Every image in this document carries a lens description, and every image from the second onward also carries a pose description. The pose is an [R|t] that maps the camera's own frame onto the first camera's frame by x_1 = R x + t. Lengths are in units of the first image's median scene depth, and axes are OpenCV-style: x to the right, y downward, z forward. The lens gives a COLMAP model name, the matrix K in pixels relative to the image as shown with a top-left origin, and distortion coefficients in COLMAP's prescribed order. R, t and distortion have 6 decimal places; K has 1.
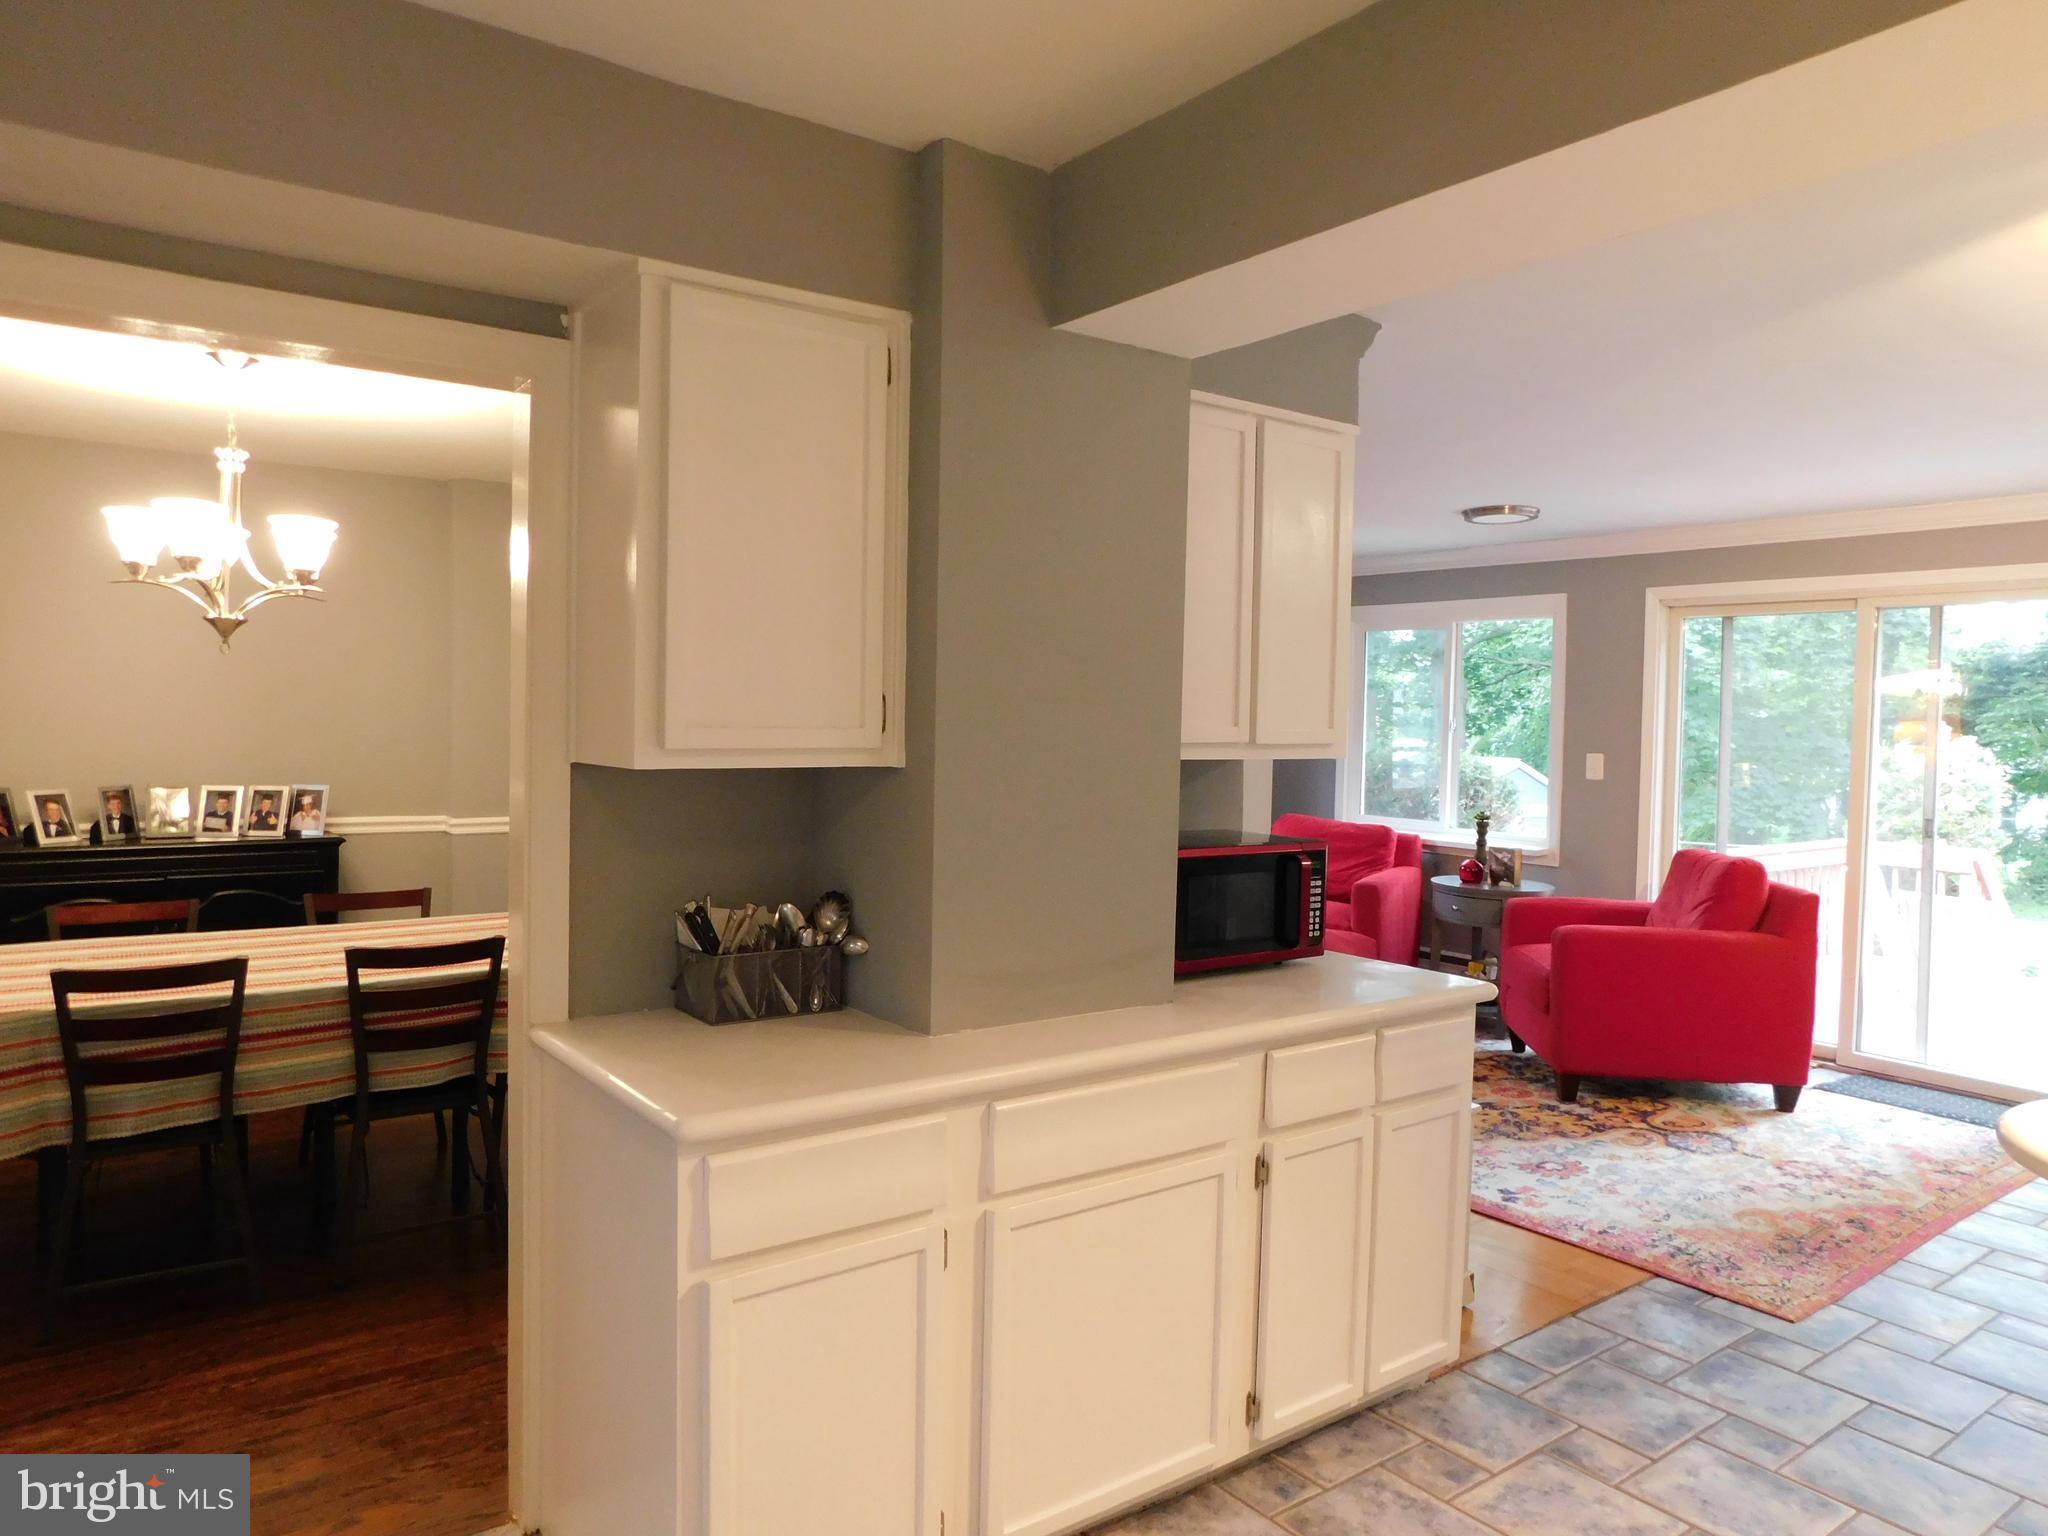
lens RADIAL K [[1355.0, 0, 1027.9], [0, 1355.0, 768.6], [0, 0, 1]] dist [-0.069624, 0.056796]
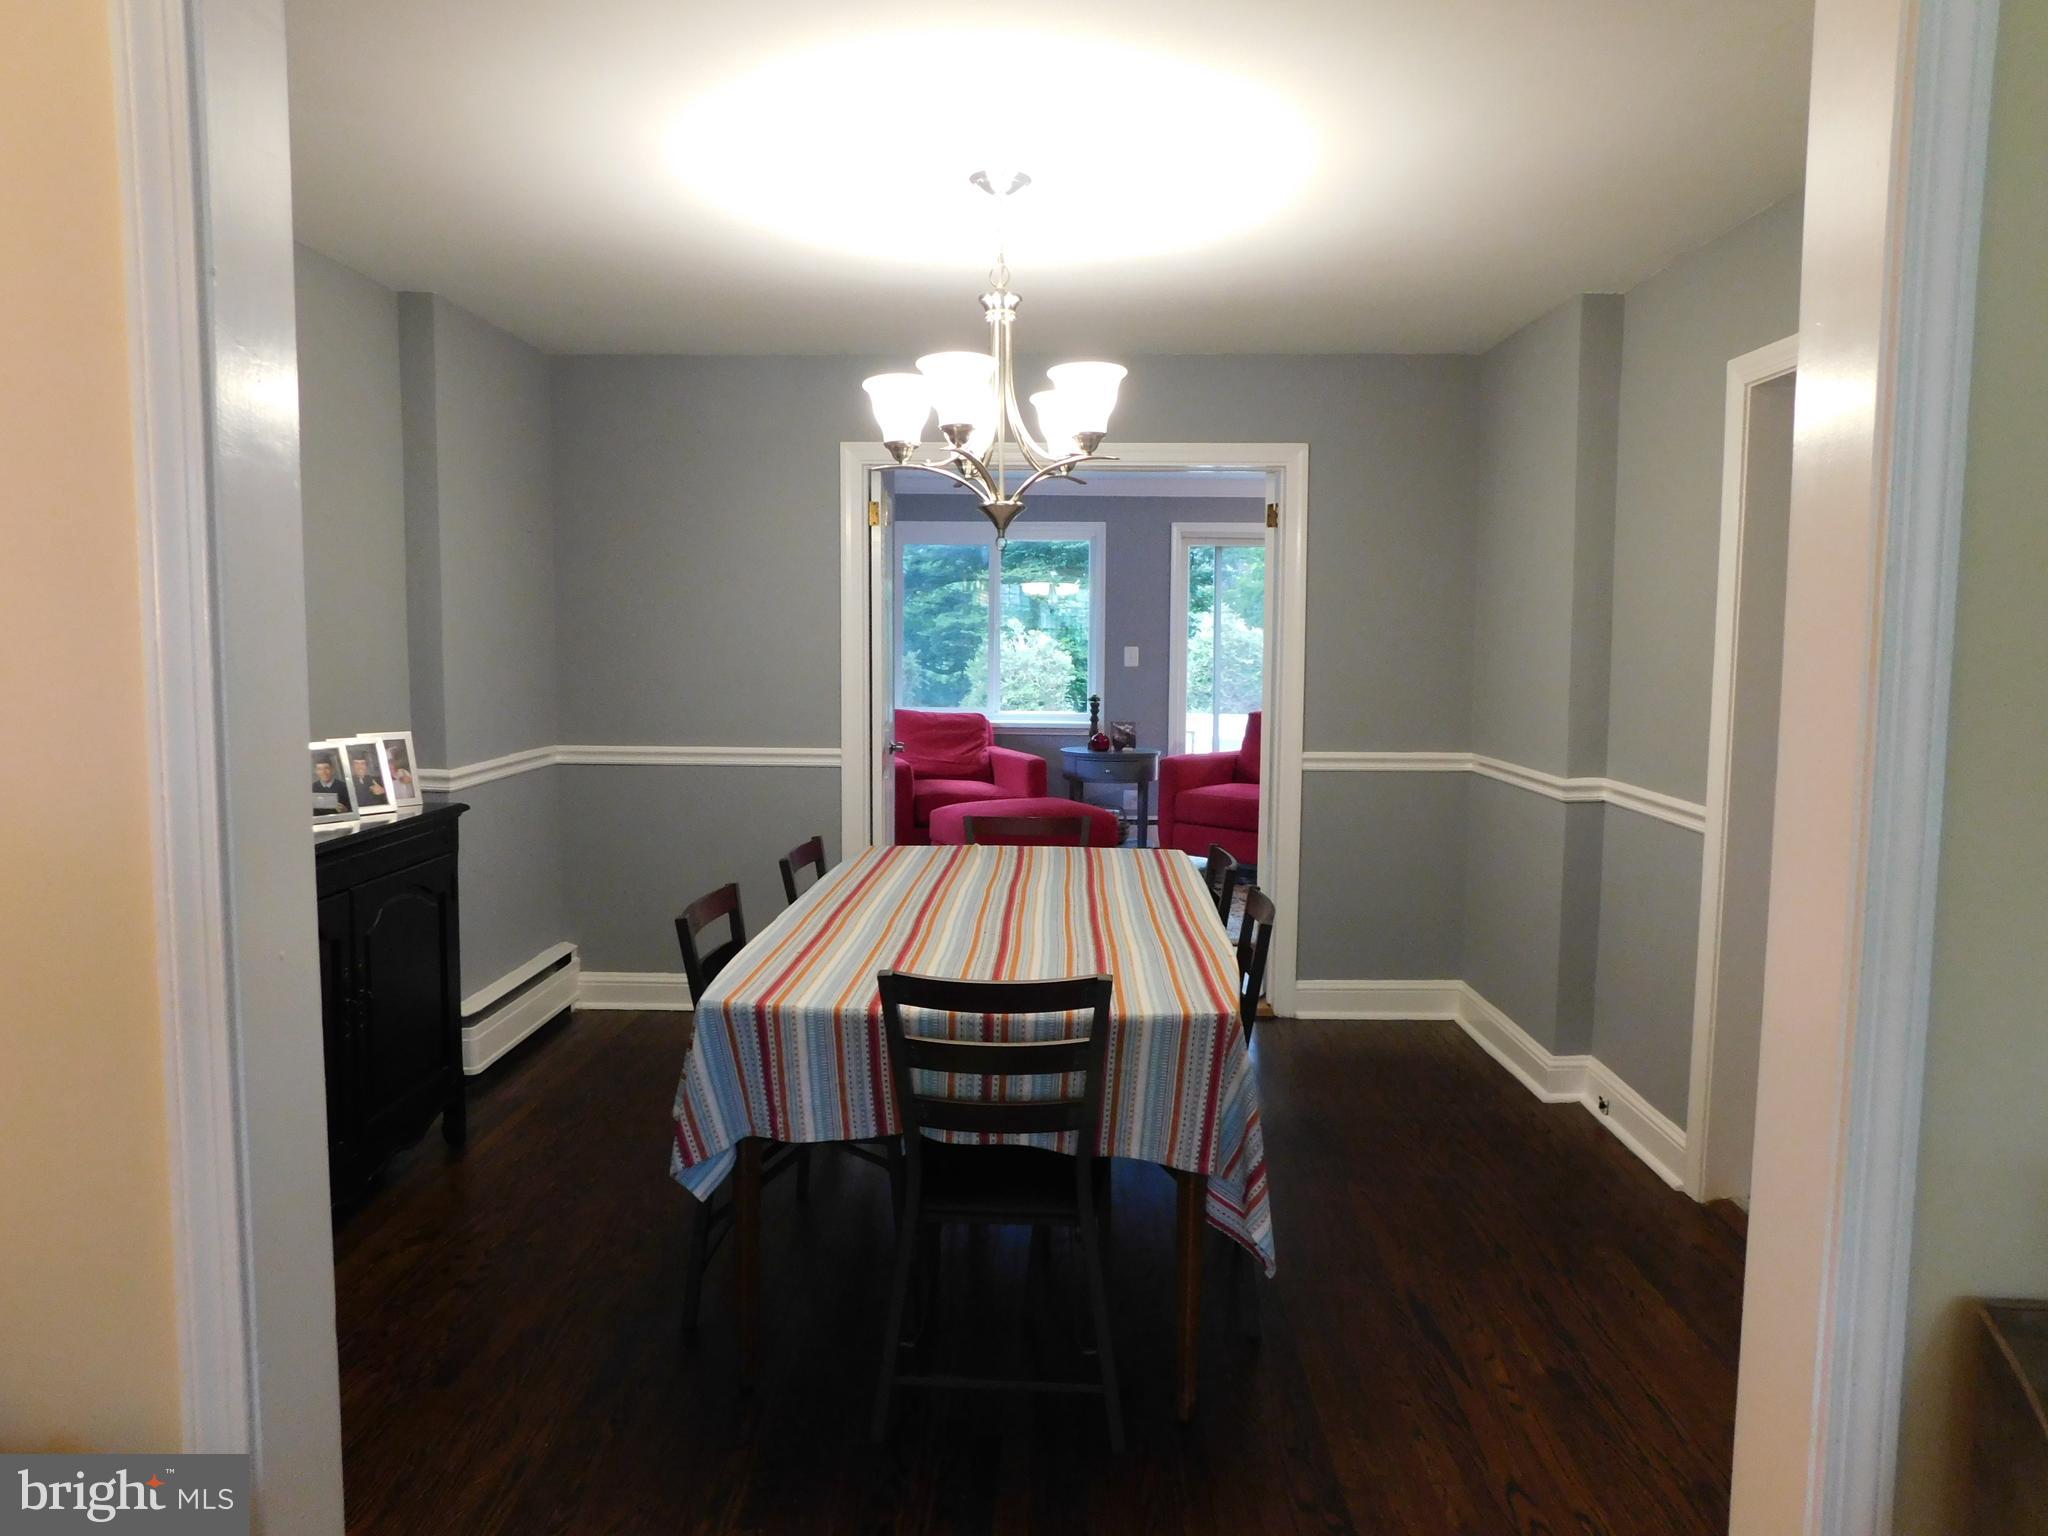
lens RADIAL K [[1355.0, 0, 1025.3], [0, 1355.0, 764.5], [0, 0, 1]] dist [-0.069624, 0.056796]
pose [[0.618905, -0.092338, 0.780019, -0.786709], [0.040617, 0.995500, 0.085619, -0.015694], [-0.784415, -0.021307, 0.619870, 0.290436]]
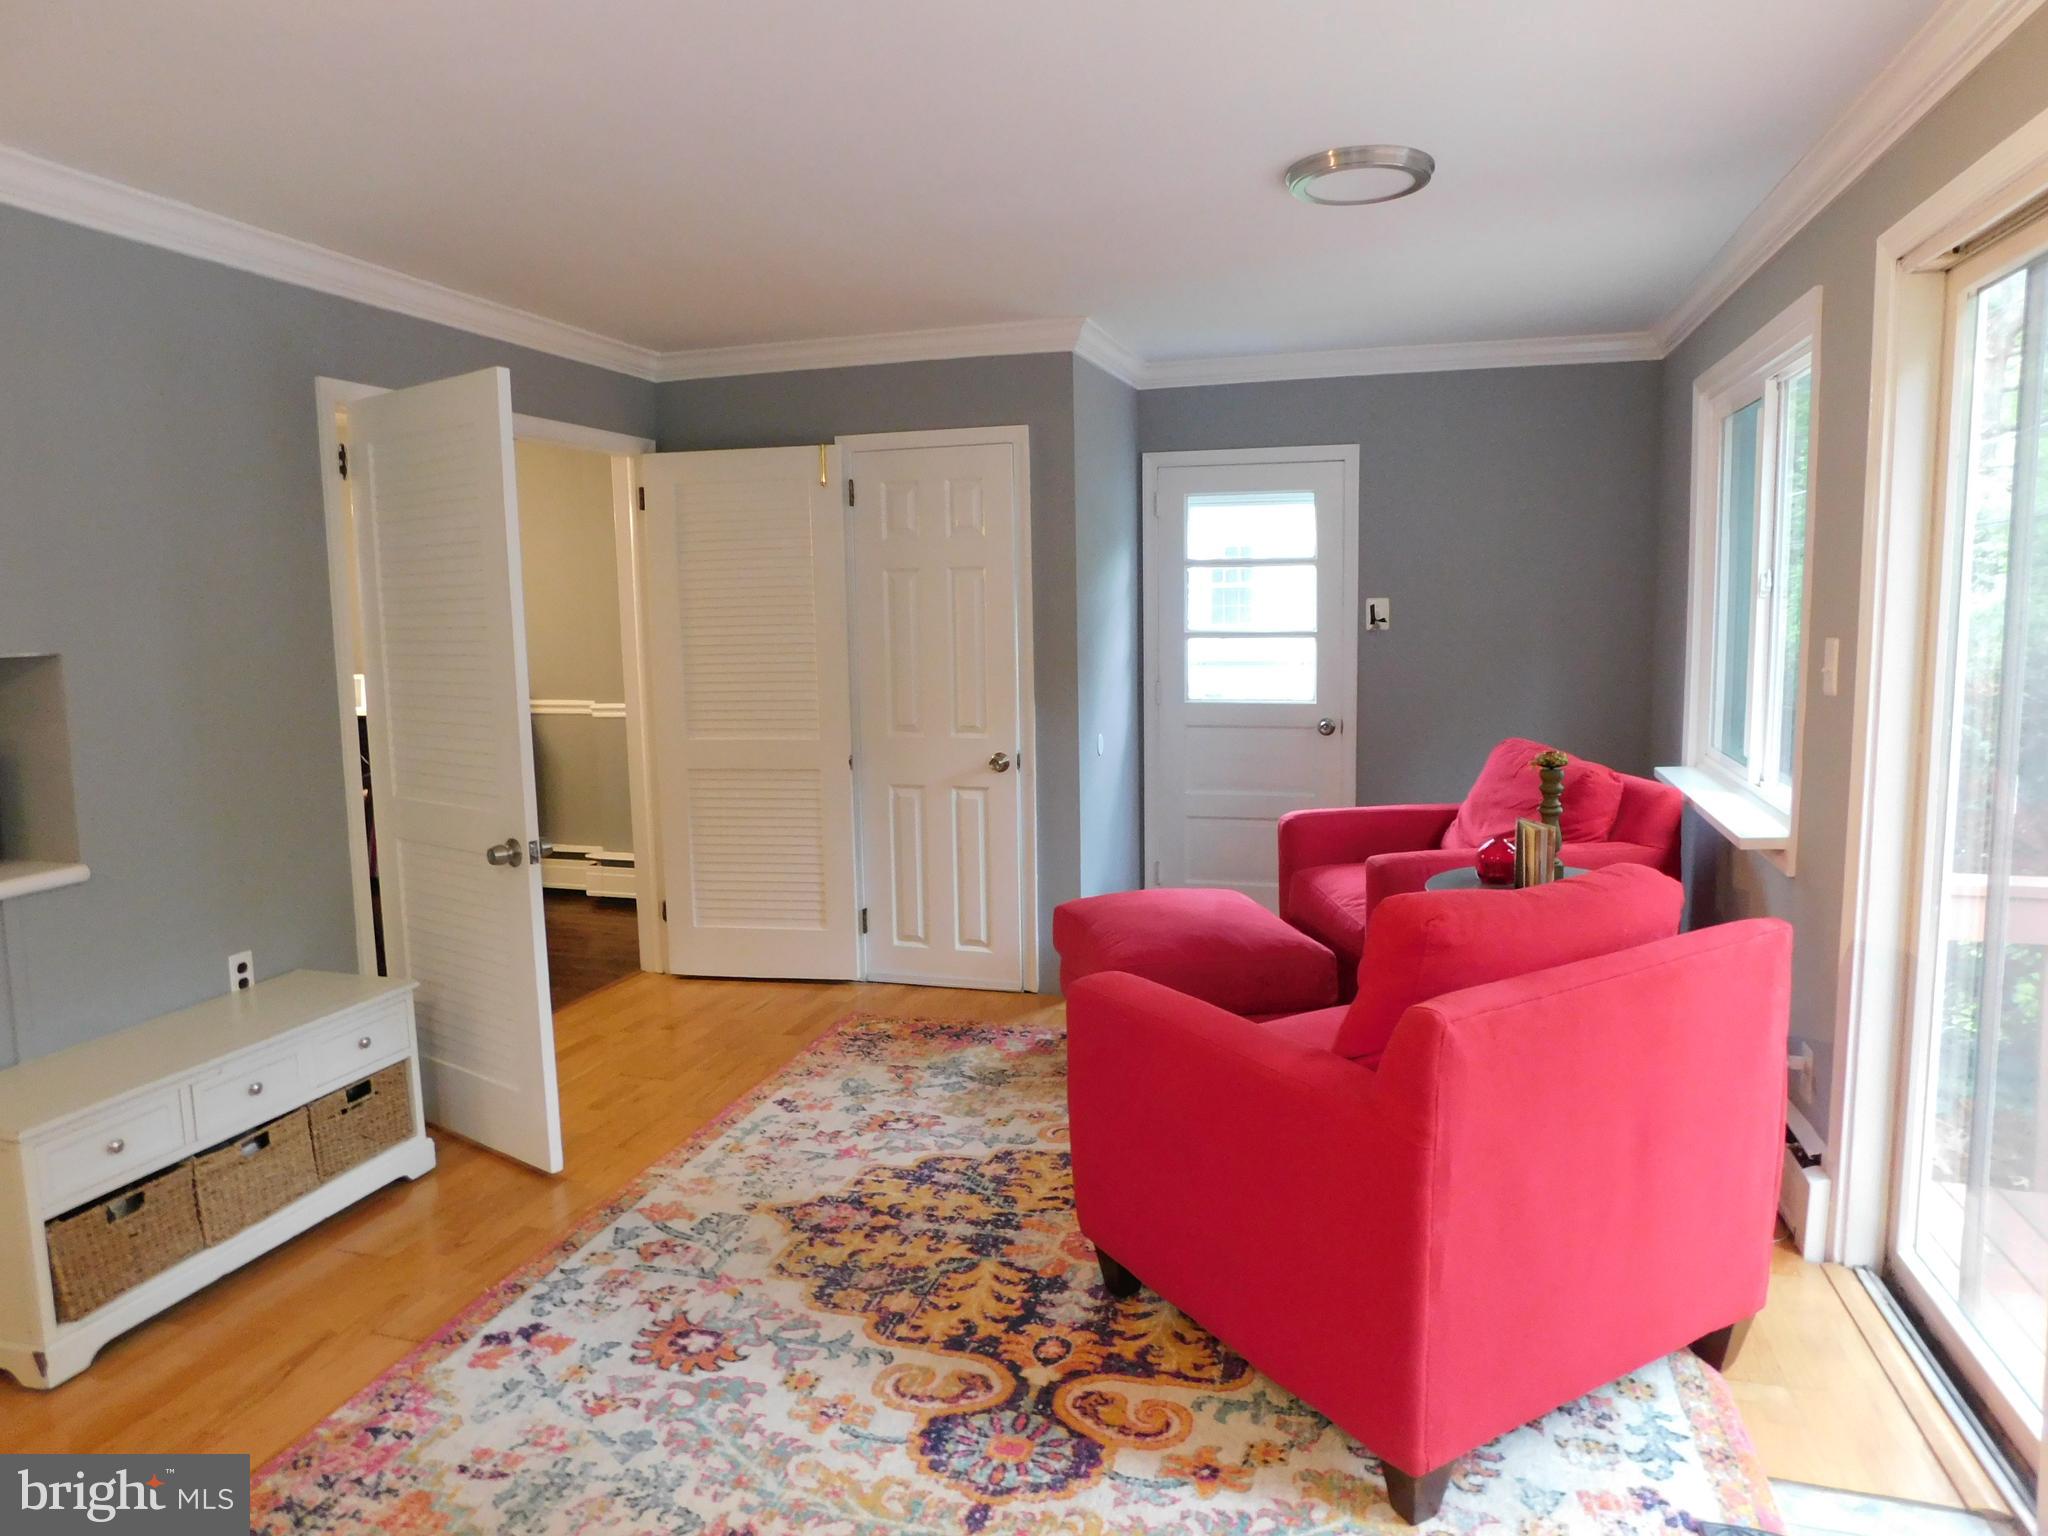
lens RADIAL K [[1355.0, 0, 1019.5], [0, 1355.0, 765.2], [0, 0, 1]] dist [-0.069624, 0.056796]
pose [[0.591344, 0.066797, -0.803648, 0.871560], [0.001617, 0.996463, 0.084013, -0.008644], [0.806418, -0.050980, 0.589144, 0.721173]]
